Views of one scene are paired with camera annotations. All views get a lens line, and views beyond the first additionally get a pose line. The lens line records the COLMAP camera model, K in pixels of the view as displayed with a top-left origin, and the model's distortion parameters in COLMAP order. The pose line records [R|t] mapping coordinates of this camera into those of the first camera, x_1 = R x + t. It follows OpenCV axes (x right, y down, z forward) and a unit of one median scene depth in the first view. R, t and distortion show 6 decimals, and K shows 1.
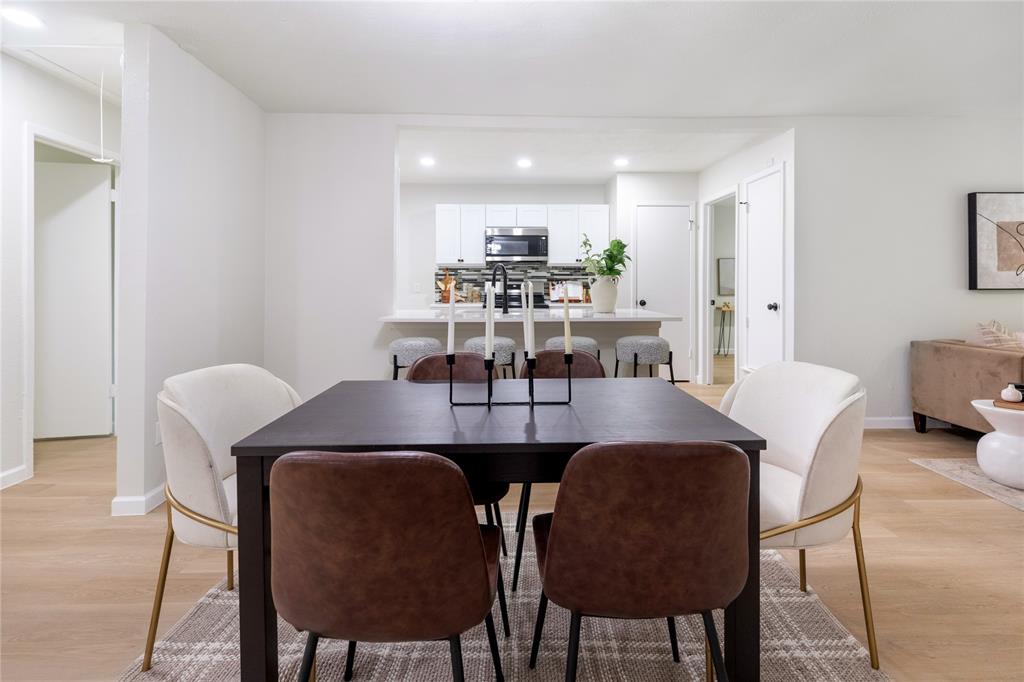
lens RADIAL K [[475.9, 0, 512.4], [0, 475.9, 284.3], [0, 0, 1]] dist [-0.002795, 0.000863]
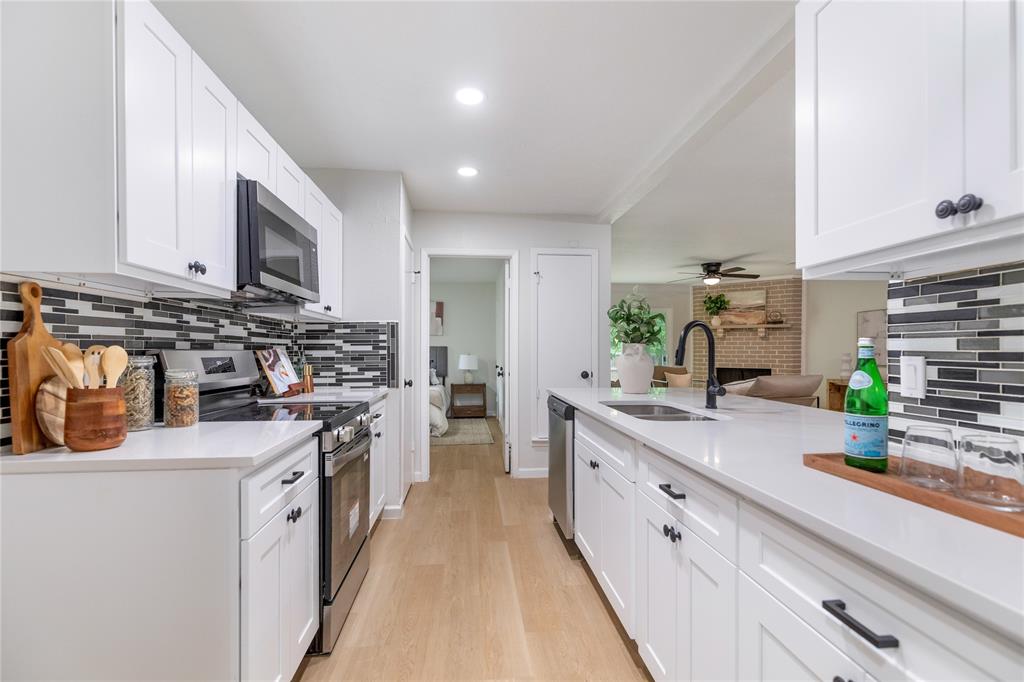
lens RADIAL K [[475.9, 0, 511.7], [0, 475.9, 355.0], [0, 0, 1]] dist [-0.002795, 0.000863]
pose [[-0.071705, -0.008053, 0.997393, -0.366485], [-0.001565, 0.999967, 0.007962, -0.005396], [-0.997425, -0.000990, -0.071715, 0.825994]]
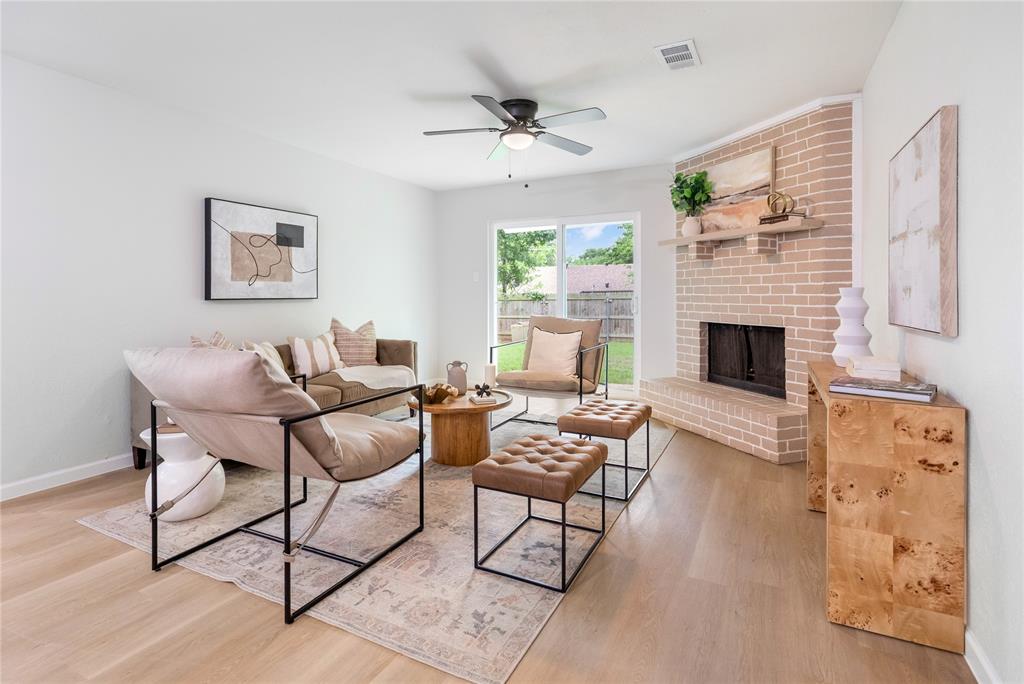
lens RADIAL K [[511.7, 0, 497.7], [0, 511.7, 294.8], [0, 0, 1]] dist [-0.002814, -0.000840]
pose [[0.477193, -0.000573, 0.878798, 0.211779], [0.003610, 0.999993, -0.001308, 0.002787], [-0.878791, 0.003797, 0.477191, 0.001771]]
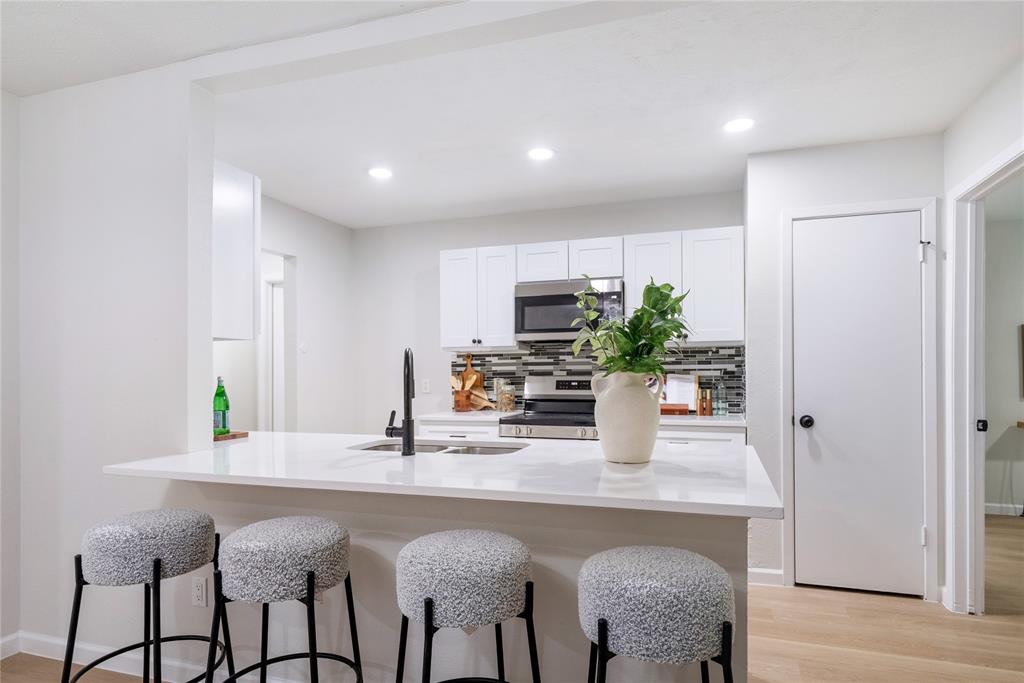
lens RADIAL K [[566.9, 0, 525.2], [0, 566.9, 369.5], [0, 0, 1]] dist [-0.003569, -0.000532]
pose [[0.943847, -0.007124, -0.330307, 0.178803], [0.006715, 0.999975, -0.002378, -0.012486], [0.330315, 0.000027, 0.943871, 0.339070]]
